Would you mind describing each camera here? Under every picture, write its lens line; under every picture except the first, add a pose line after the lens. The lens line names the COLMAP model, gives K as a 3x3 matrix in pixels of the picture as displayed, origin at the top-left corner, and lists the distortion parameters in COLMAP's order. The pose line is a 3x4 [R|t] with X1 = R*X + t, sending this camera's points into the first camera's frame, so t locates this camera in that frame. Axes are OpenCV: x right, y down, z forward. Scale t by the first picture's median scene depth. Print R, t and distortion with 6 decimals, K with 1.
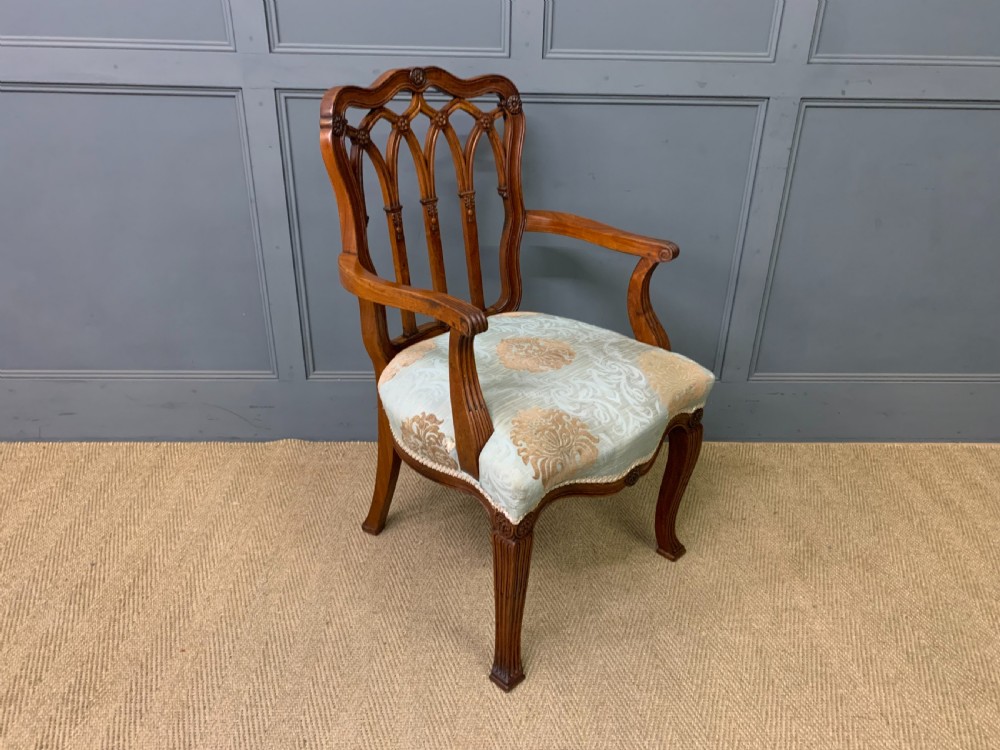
lens RADIAL K [[772.1, 0, 501.6], [0, 772.1, 359.1], [0, 0, 1]] dist [0.010522, -0.001887]
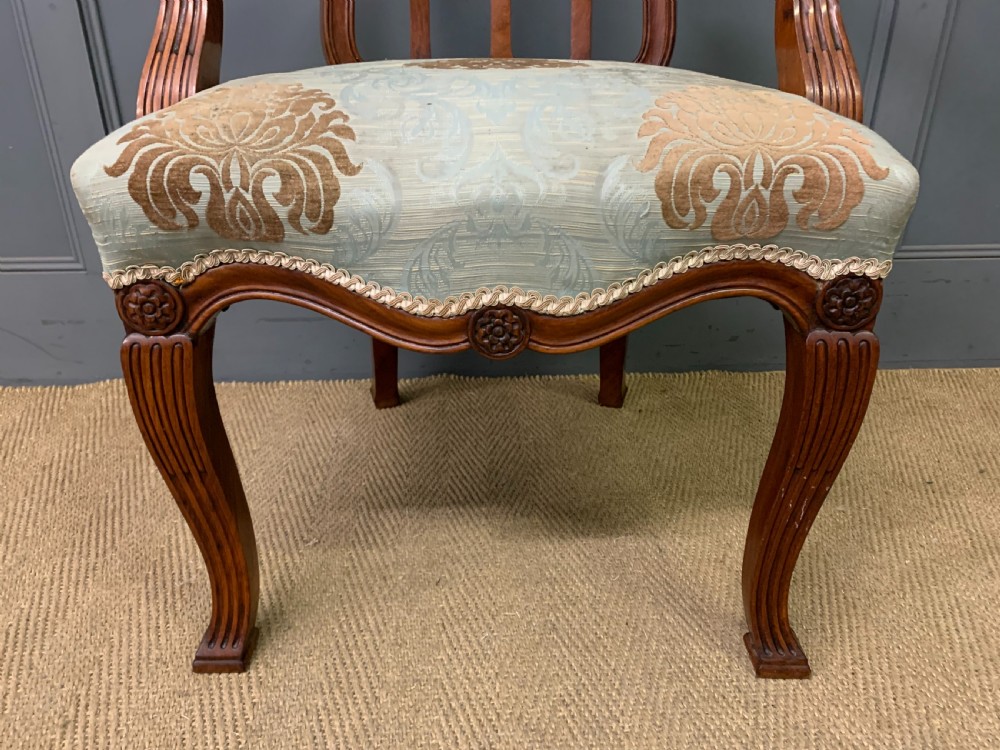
lens RADIAL K [[773.5, 0, 501.7], [0, 773.5, 372.7], [0, 0, 1]] dist [0.003396, 0.008246]
pose [[0.999637, -0.025948, 0.007296, 0.017679], [0.026060, 0.999537, -0.015697, 0.144535], [-0.006886, 0.015881, 0.999850, 0.512895]]
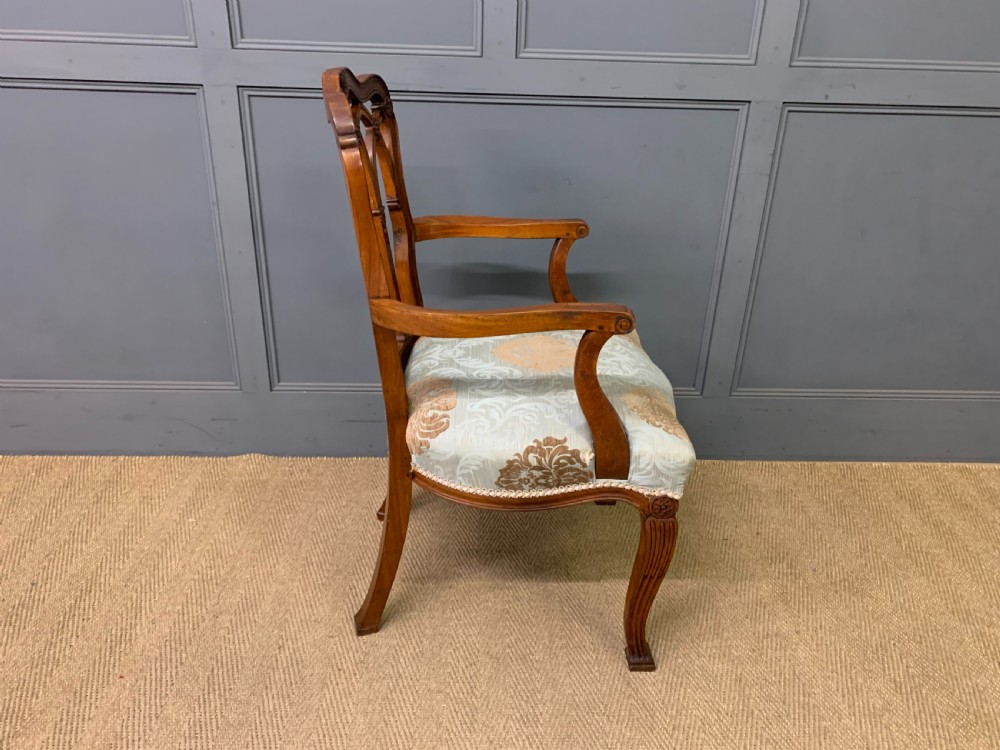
lens RADIAL K [[772.8, 0, 502.3], [0, 772.8, 361.9], [0, 0, 1]] dist [0.007318, 0.002529]
pose [[0.999928, 0.007740, 0.009156, 0.030473], [-0.007487, 0.999597, -0.027394, 0.017009], [-0.009364, 0.027323, 0.999583, 0.045968]]
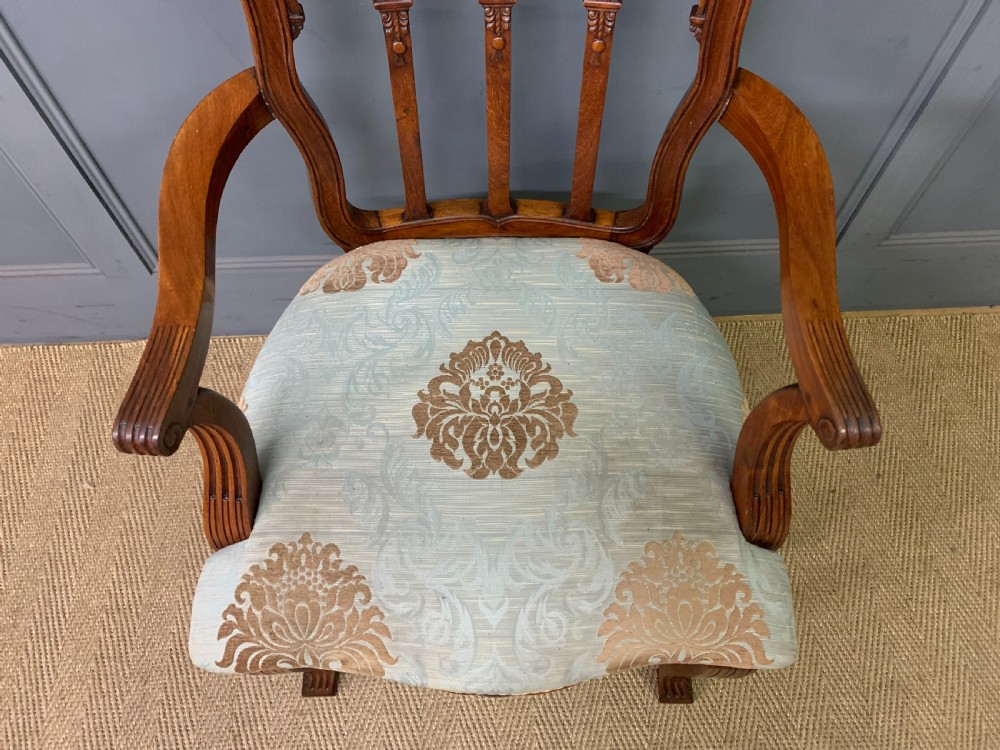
lens RADIAL K [[762.9, 0, 503.9], [0, 762.9, 363.3], [0, 0, 1]] dist [0.019225, -0.003964]
pose [[0.999742, -0.022219, -0.004654, 0.030563], [0.020822, 0.815843, 0.577898, -0.313215], [-0.009044, -0.577846, 0.816096, 0.565342]]
